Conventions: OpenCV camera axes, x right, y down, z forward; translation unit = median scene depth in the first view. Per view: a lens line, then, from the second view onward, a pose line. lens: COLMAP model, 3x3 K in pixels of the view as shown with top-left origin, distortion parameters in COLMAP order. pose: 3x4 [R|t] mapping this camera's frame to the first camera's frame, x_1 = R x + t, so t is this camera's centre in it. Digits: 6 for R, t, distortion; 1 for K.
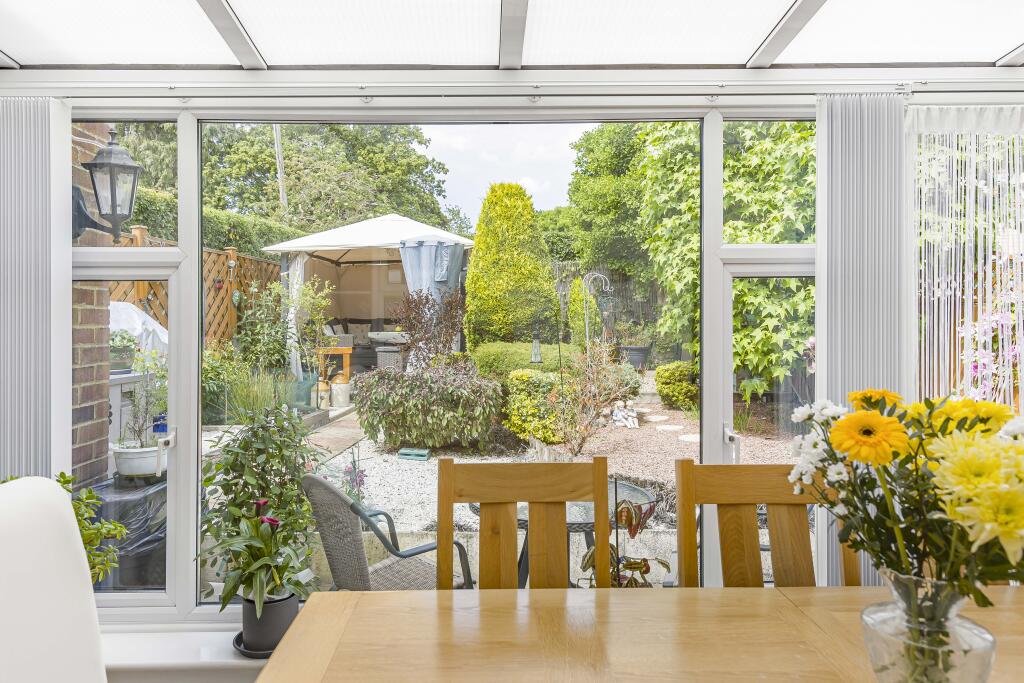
lens RADIAL K [[729.7, 0, 511.7], [0, 729.7, 333.2], [0, 0, 1]] dist [0.028267, 0.001486]
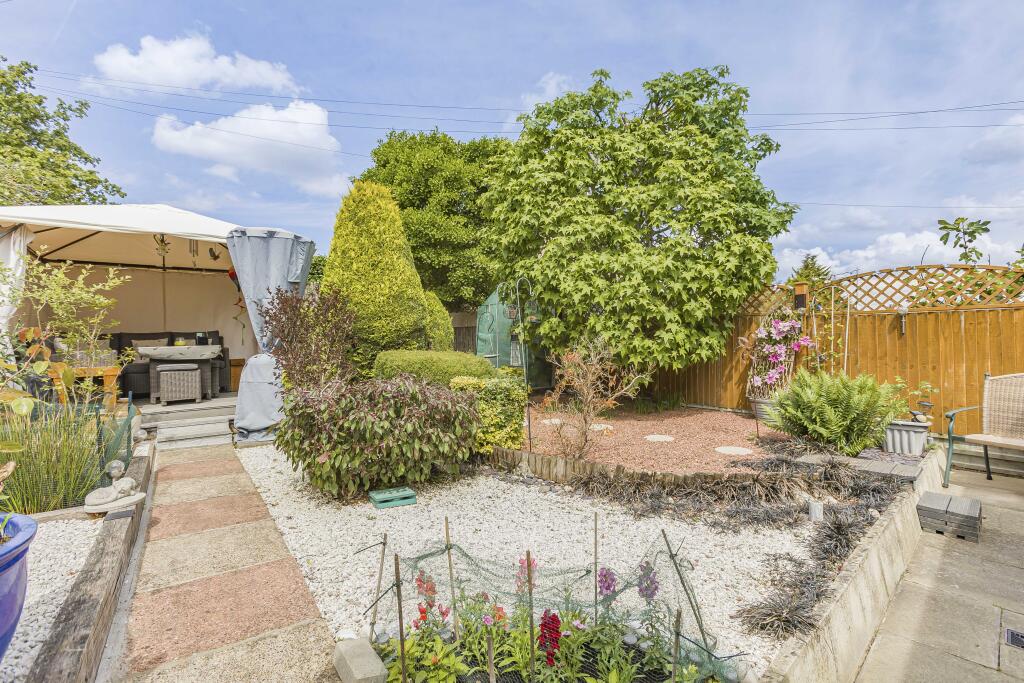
lens RADIAL K [[457.5, 0, 513.9], [0, 457.5, 351.2], [0, 0, 1]] dist [-0.008749, 0.002653]
pose [[0.741546, -0.014421, 0.670747, -0.279656], [0.023967, 0.999700, -0.005004, 0.018807], [-0.670473, 0.019787, 0.741670, 0.458722]]
